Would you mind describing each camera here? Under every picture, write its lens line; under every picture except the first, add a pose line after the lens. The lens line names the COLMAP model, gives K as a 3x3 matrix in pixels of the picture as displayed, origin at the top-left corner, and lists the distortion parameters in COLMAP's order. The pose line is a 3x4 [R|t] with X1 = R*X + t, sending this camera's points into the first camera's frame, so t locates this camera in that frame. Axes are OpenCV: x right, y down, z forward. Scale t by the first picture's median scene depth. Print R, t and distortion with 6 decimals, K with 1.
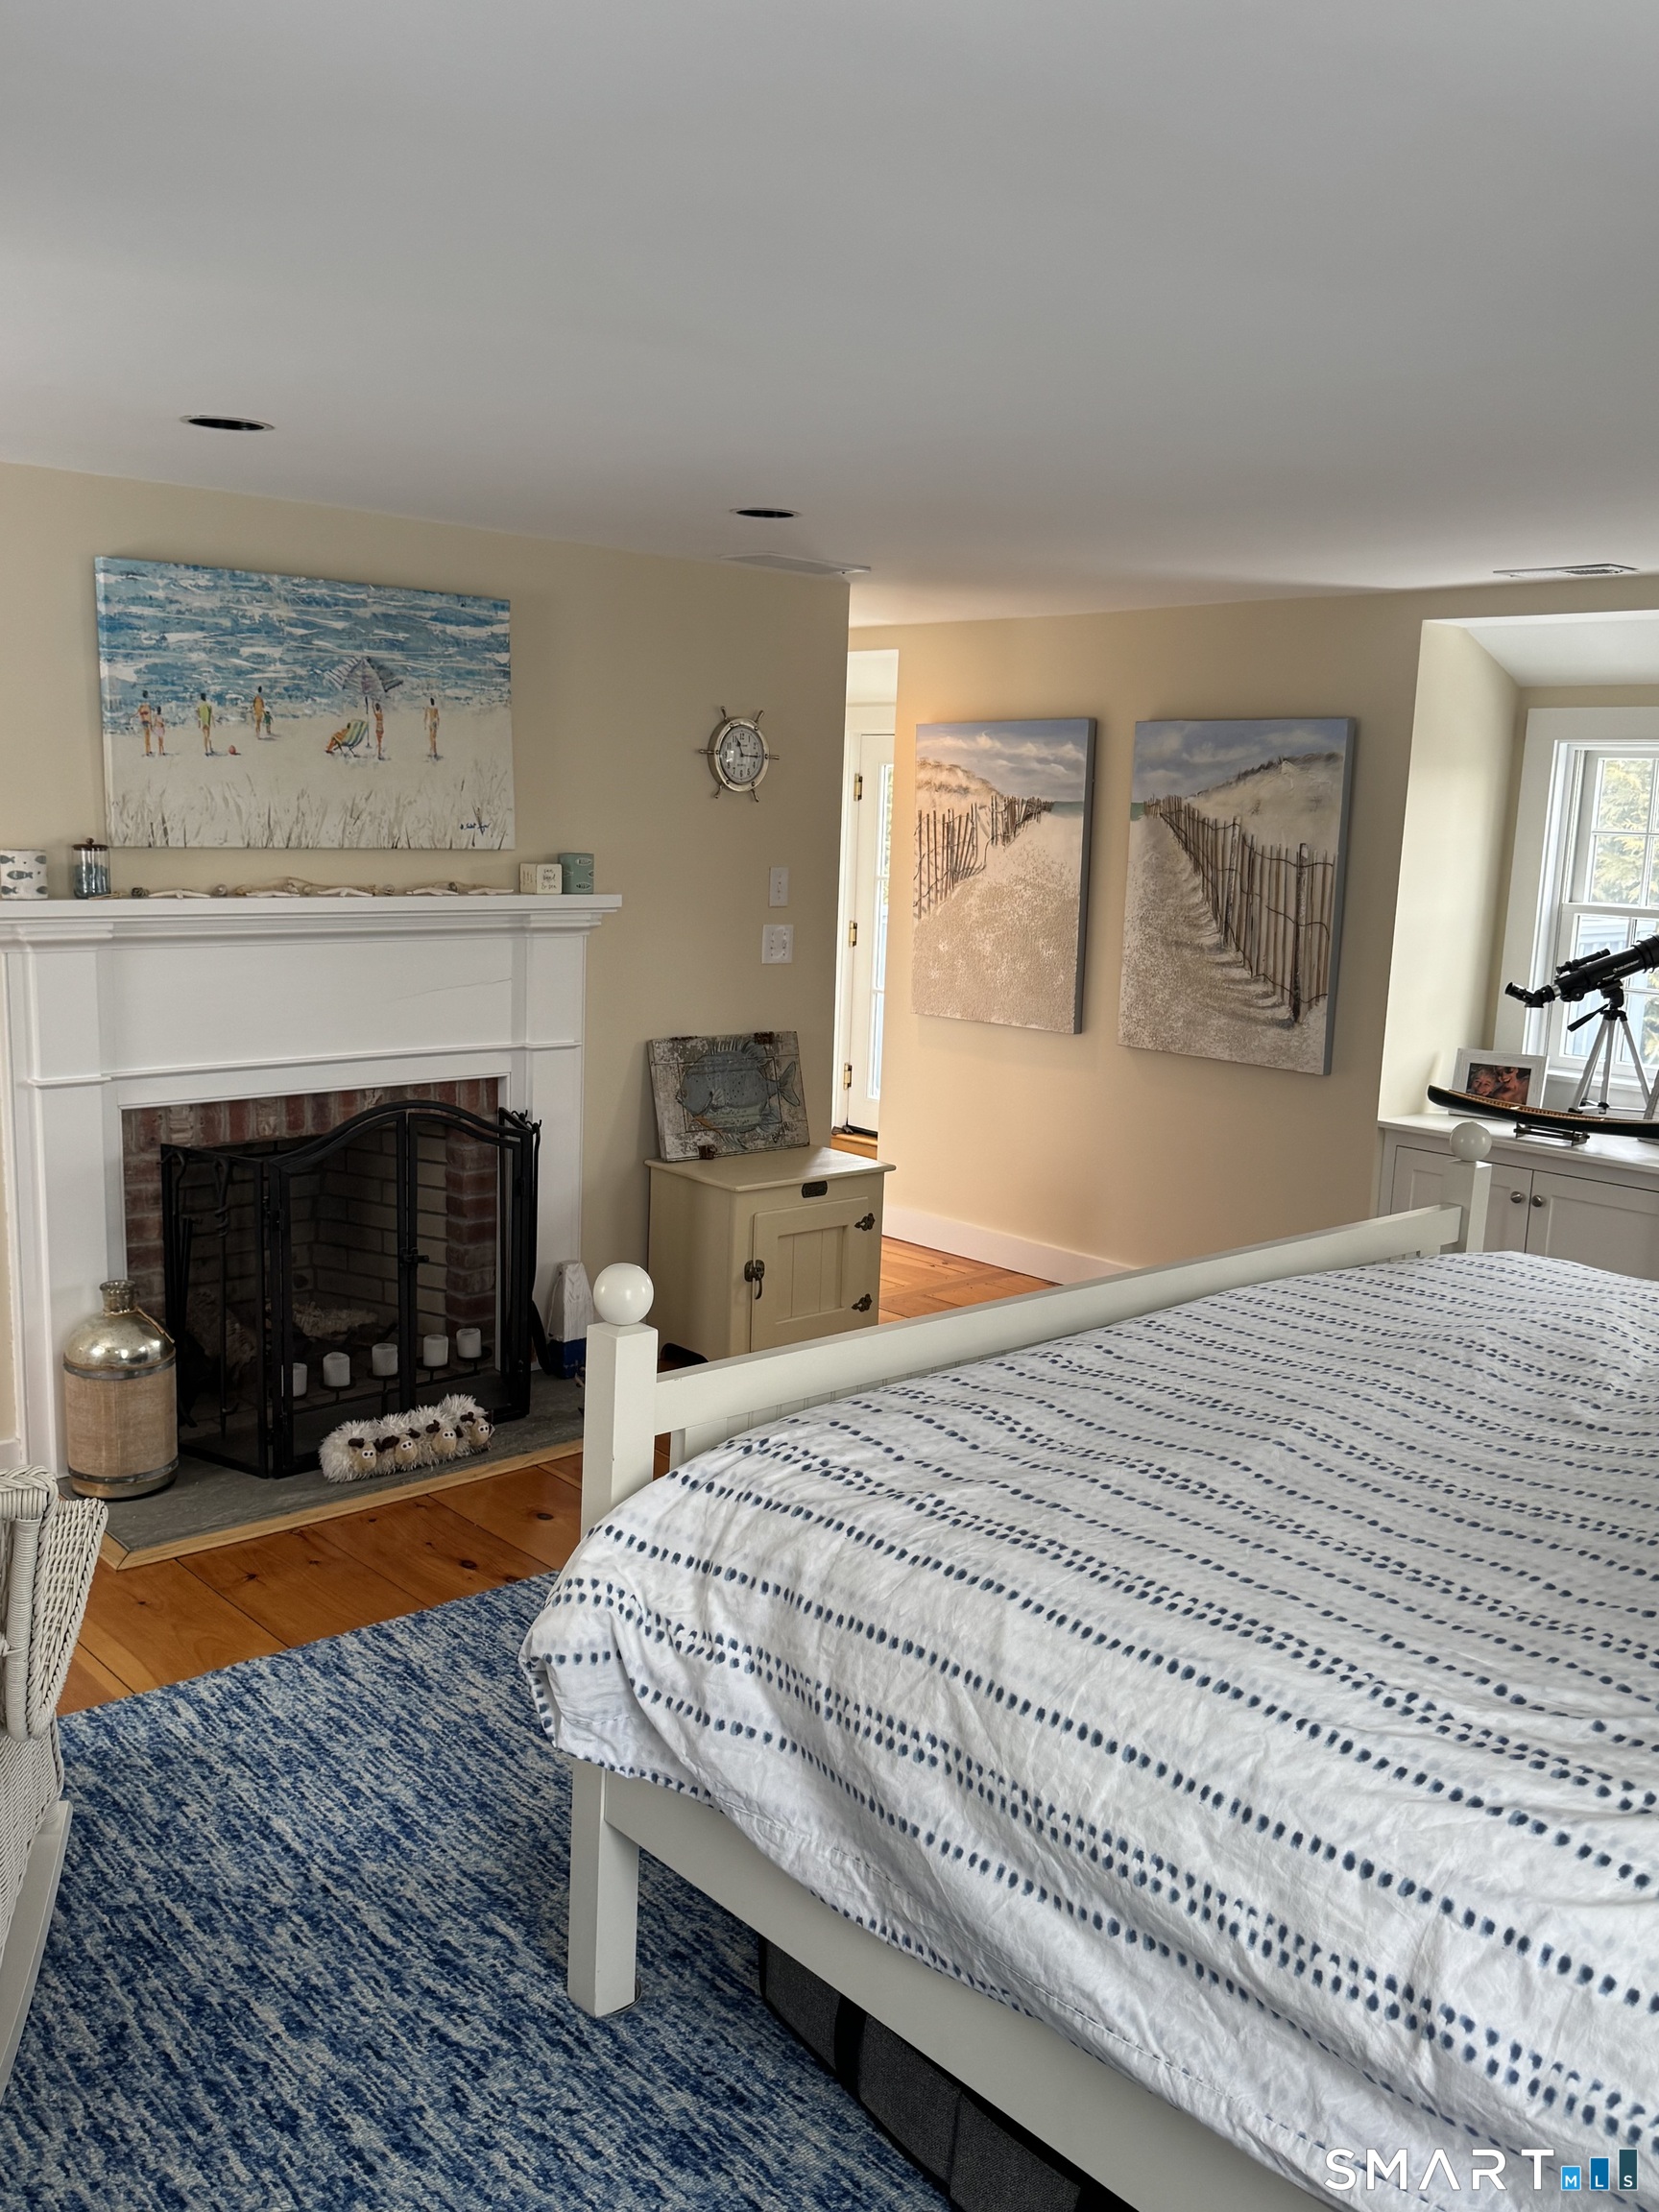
lens RADIAL K [[1857.0, 0, 852.9], [0, 1857.0, 1097.6], [0, 0, 1]] dist [0.071105, -0.062371]
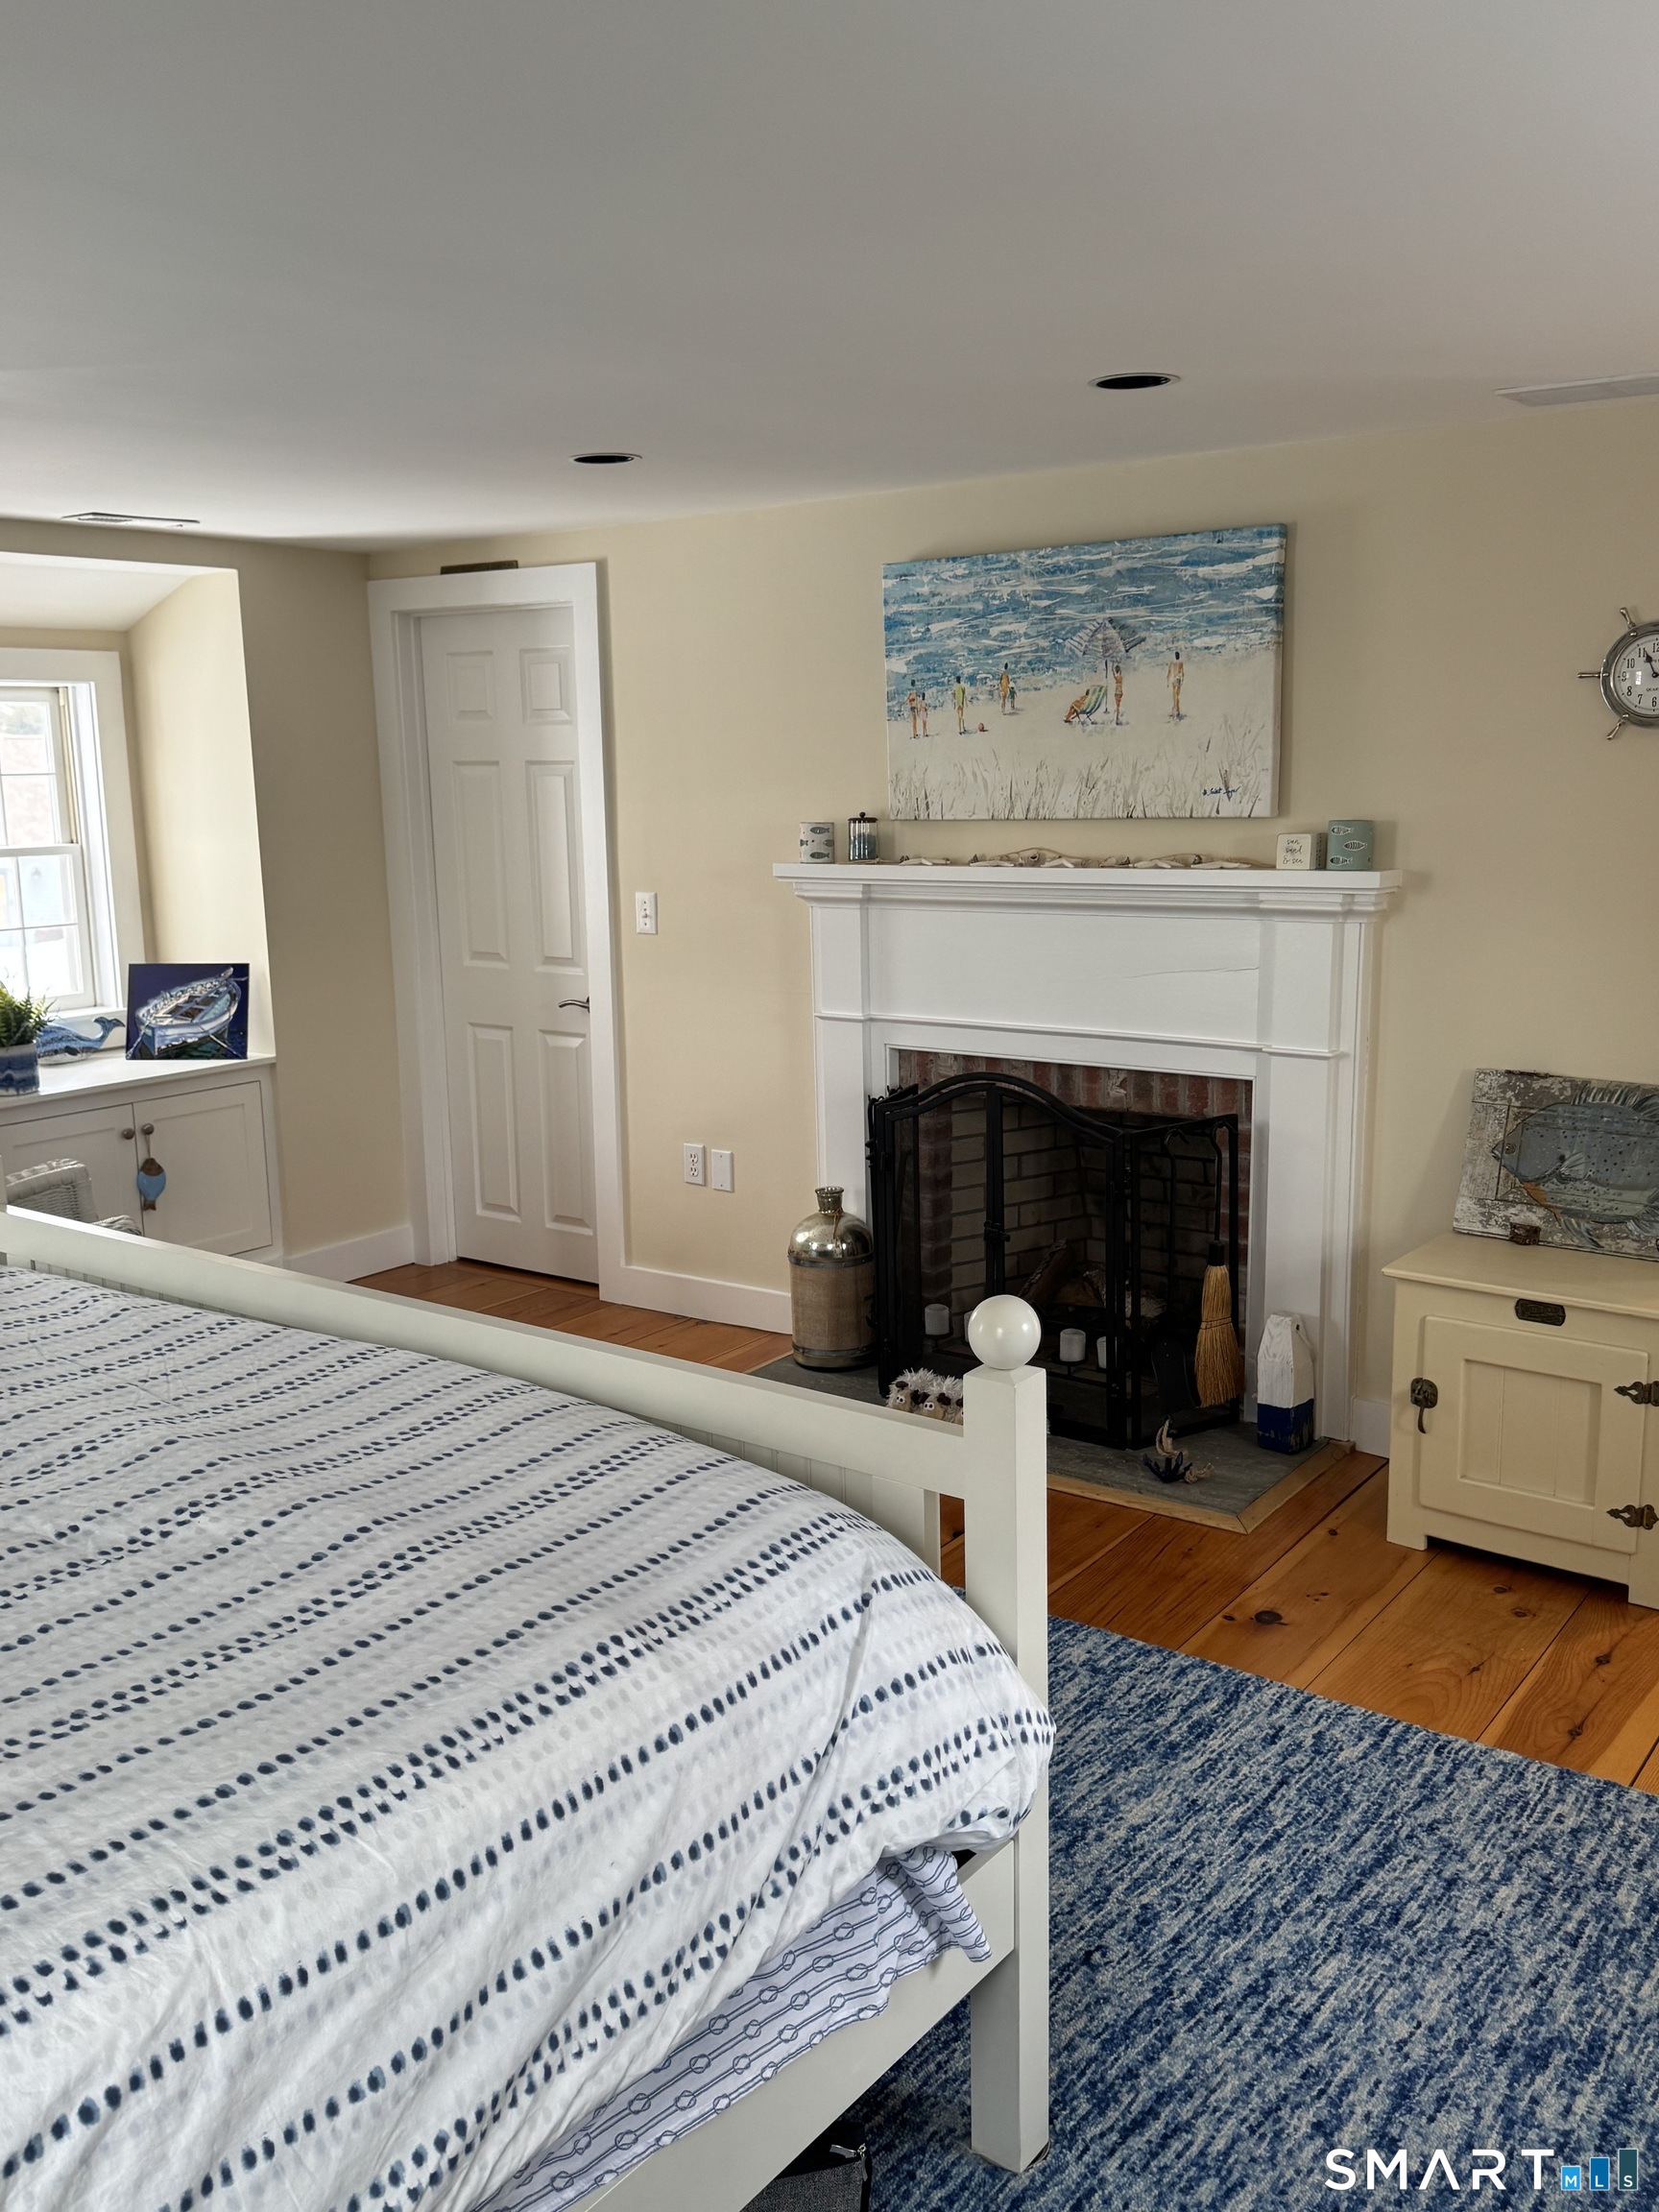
lens RADIAL K [[1857.0, 0, 833.8], [0, 1857.0, 1116.1], [0, 0, 1]] dist [0.071105, -0.062371]
pose [[0.191778, 0.146471, -0.970447, 0.690231], [-0.132033, 0.983663, 0.122373, -0.084067], [0.972517, 0.104663, 0.207984, 0.701192]]
